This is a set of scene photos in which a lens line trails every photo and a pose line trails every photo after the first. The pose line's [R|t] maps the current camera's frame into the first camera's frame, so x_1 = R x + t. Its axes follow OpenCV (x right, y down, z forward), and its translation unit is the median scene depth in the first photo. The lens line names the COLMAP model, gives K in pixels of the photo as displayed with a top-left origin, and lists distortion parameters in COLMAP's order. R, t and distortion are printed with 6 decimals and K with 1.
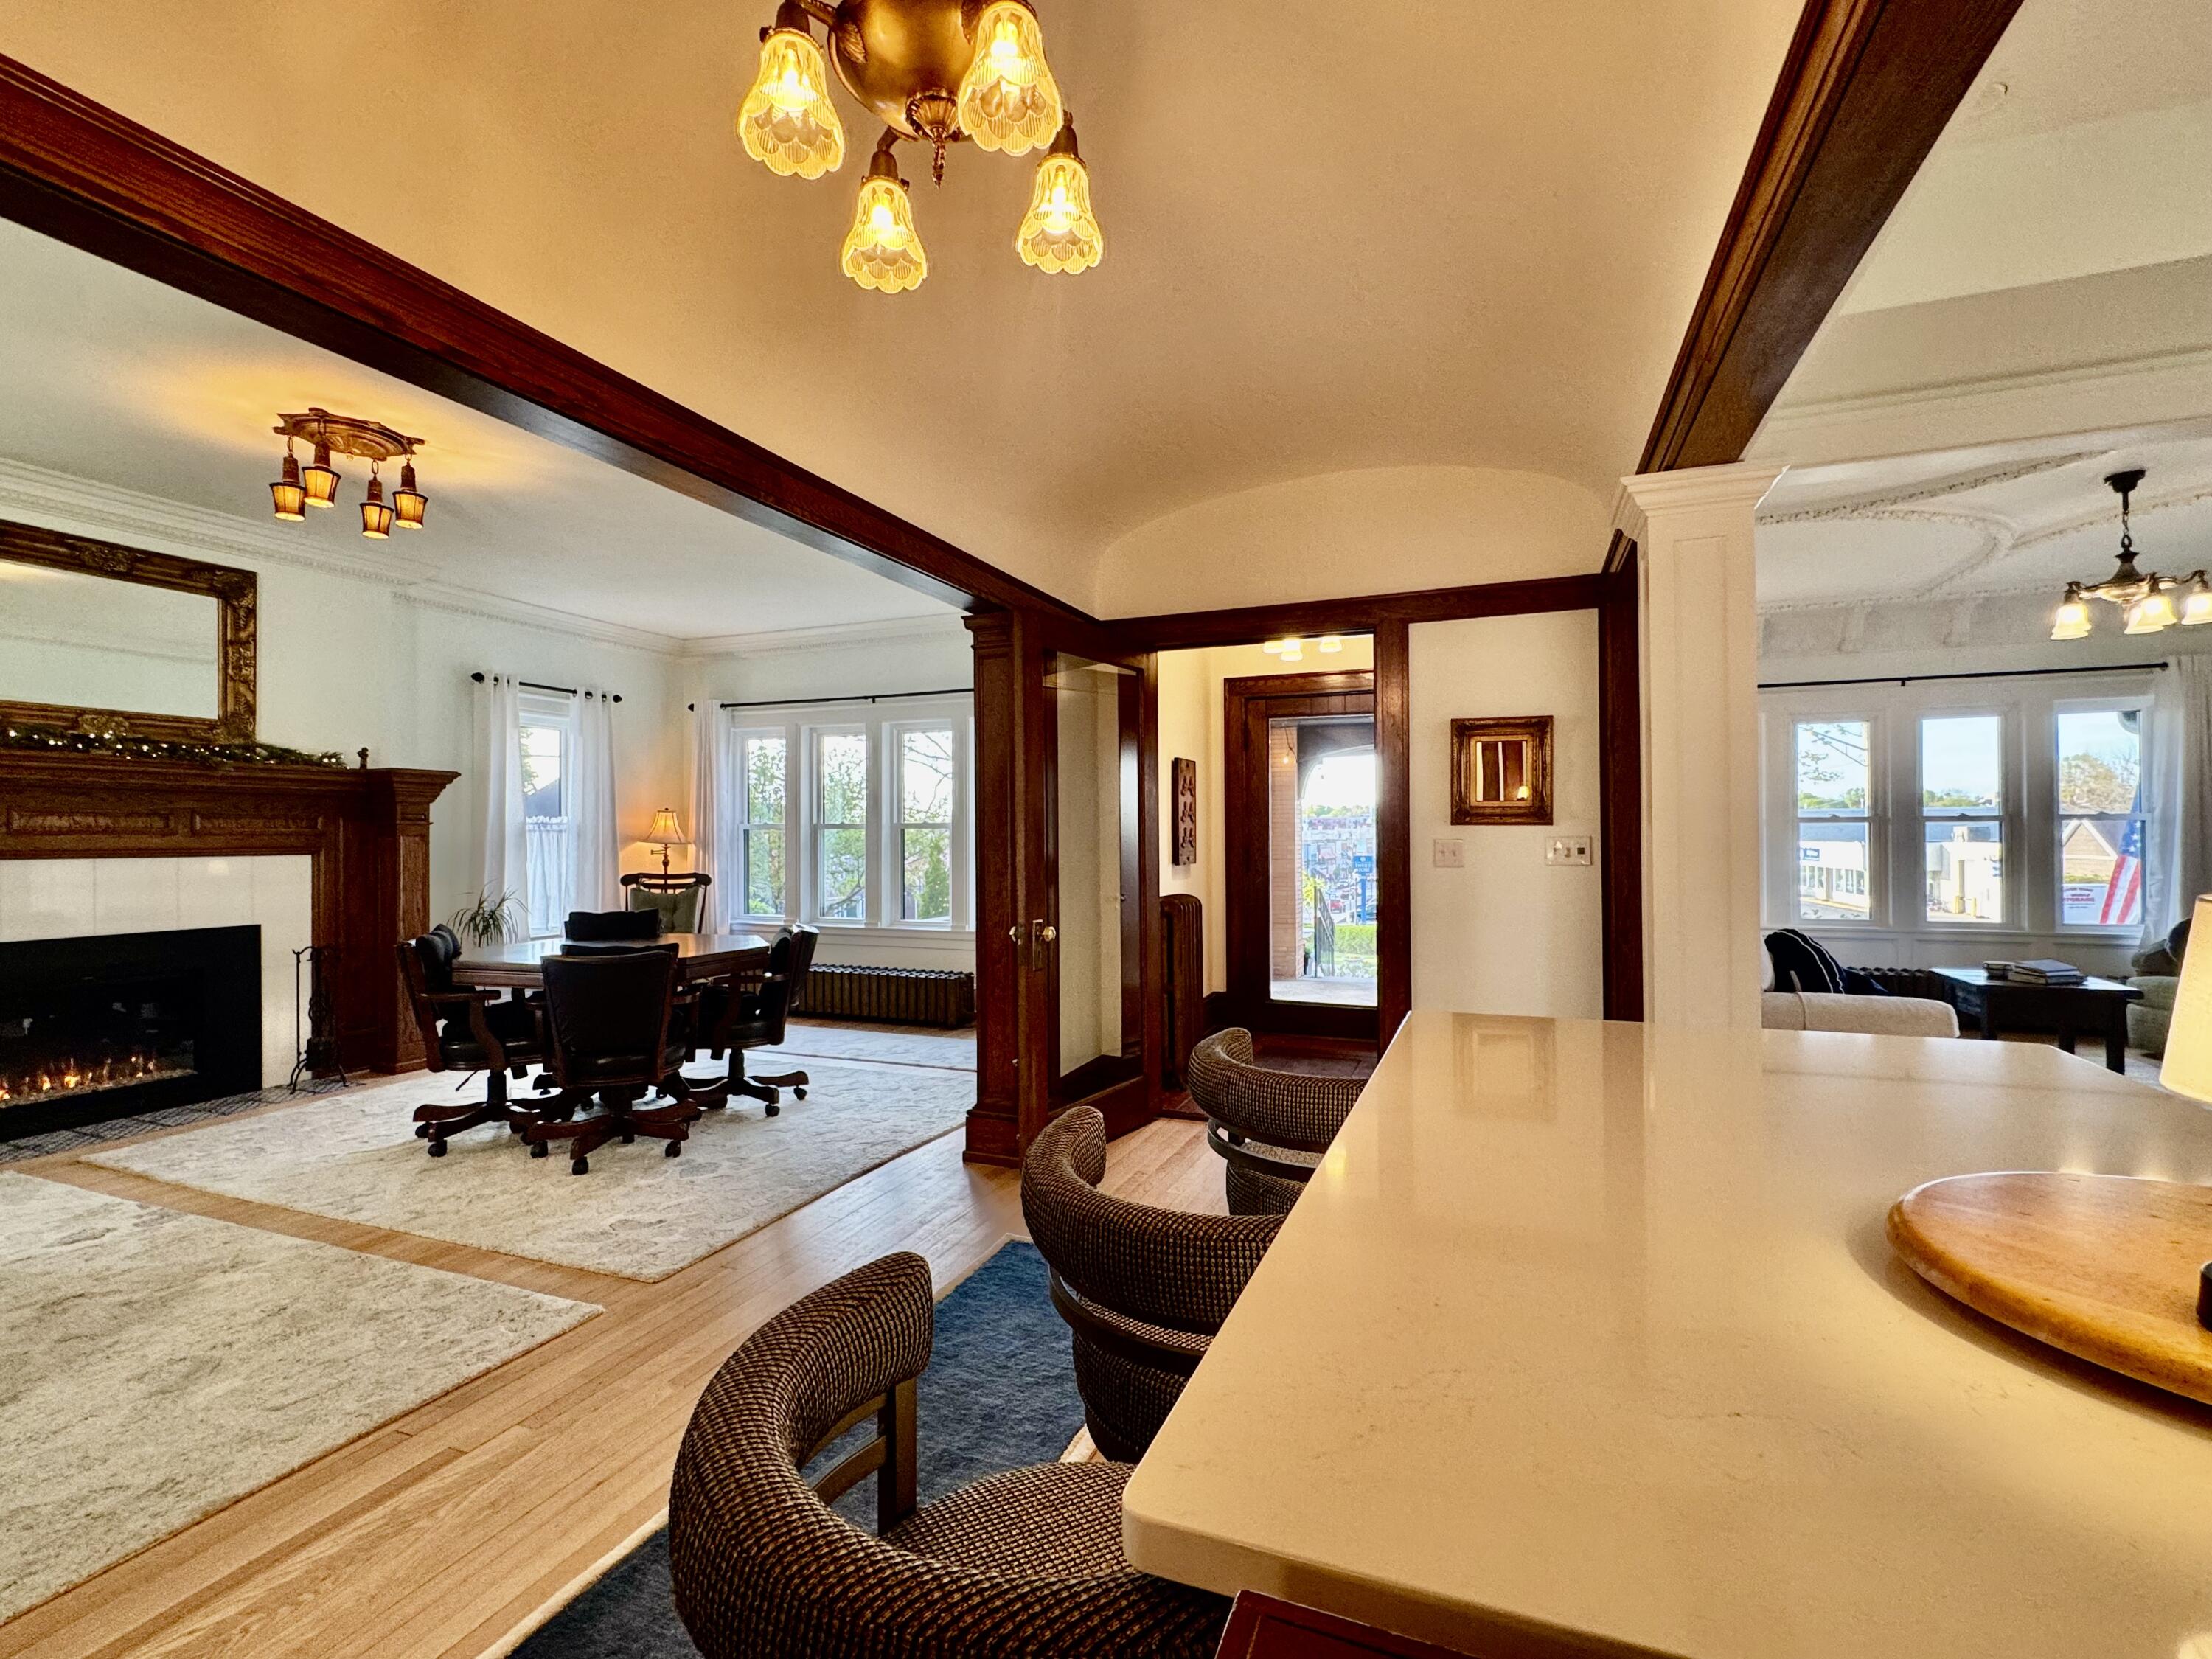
lens RADIAL K [[1019.6, 0, 1101.3], [0, 1019.6, 827.0], [0, 0, 1]] dist [0.000625, -0.000256]
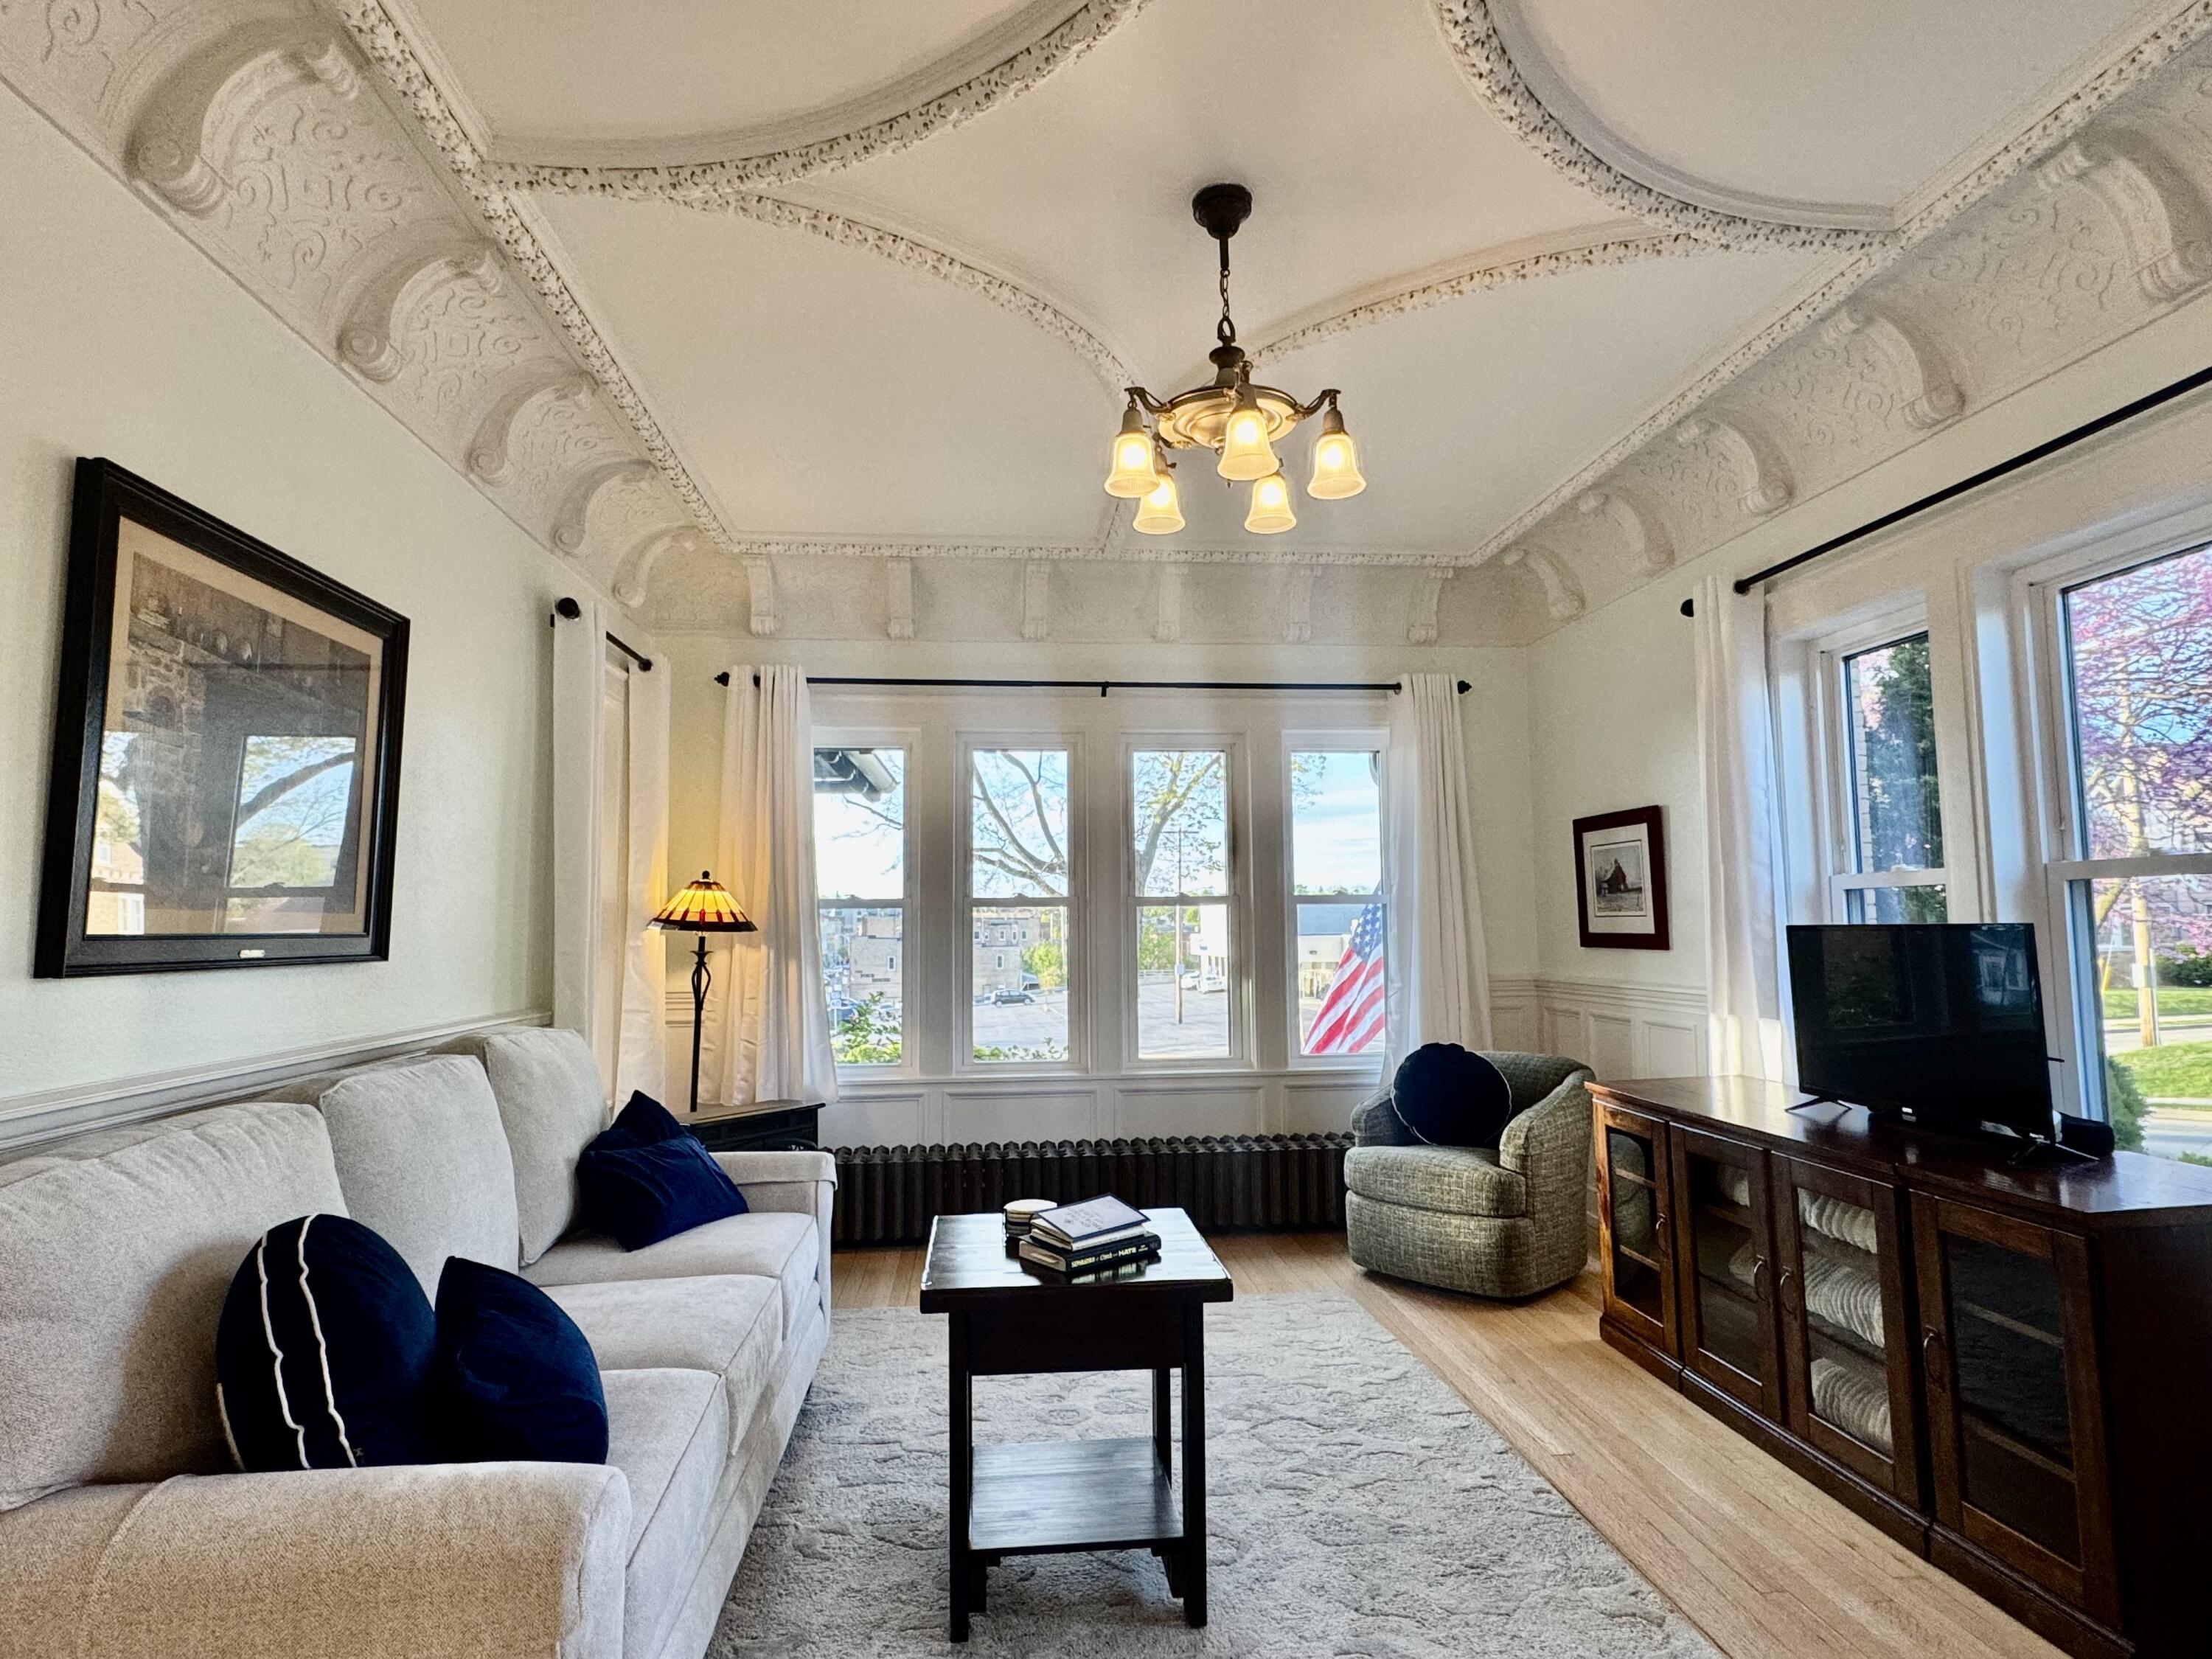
lens RADIAL K [[1144.1, 0, 1106.6], [0, 1144.1, 832.3], [0, 0, 1]] dist [-0.001123, 0.000976]
pose [[0.890984, 0.034388, 0.452730, 0.542570], [0.000729, 0.997018, -0.077166, 0.005757], [-0.454033, 0.069084, 0.888302, 0.419440]]
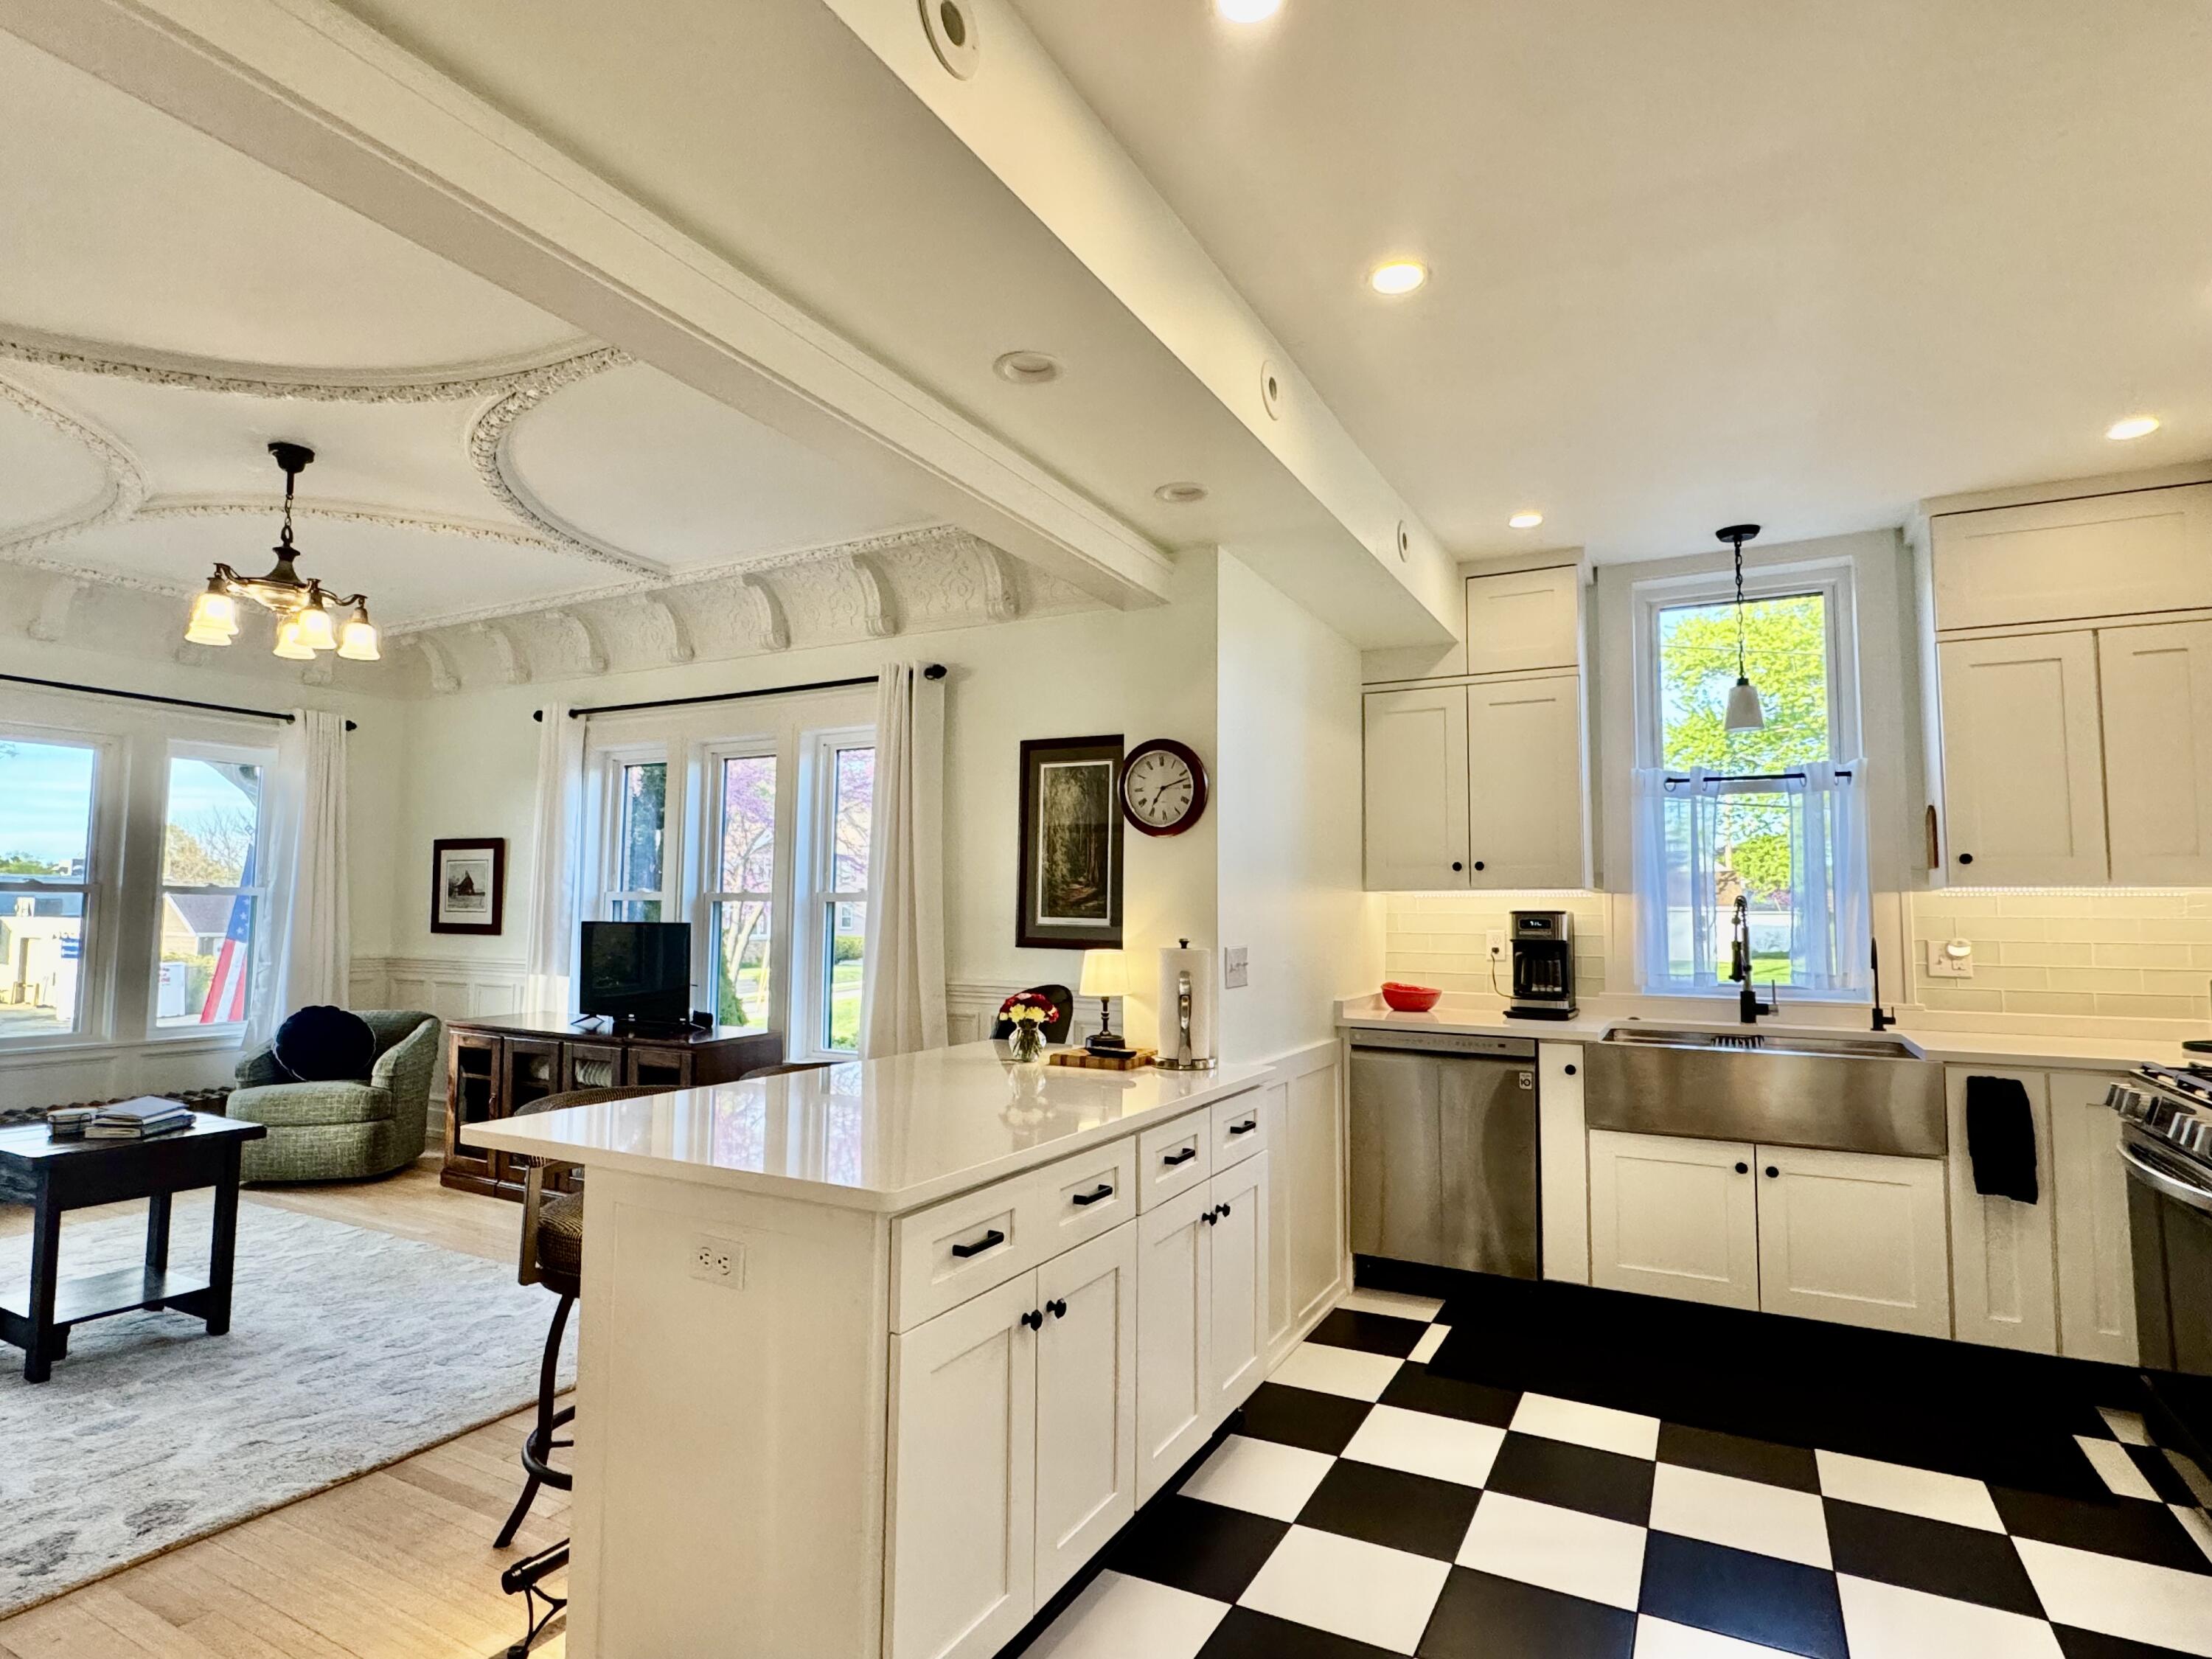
lens RADIAL K [[1144.1, 0, 1104.5], [0, 1144.1, 837.5], [0, 0, 1]] dist [-0.001123, 0.000976]
pose [[0.115133, 0.075265, 0.990495, 0.181062], [-0.021762, 0.997077, -0.073235, -0.001017], [-0.993112, -0.013123, 0.116435, 0.216168]]
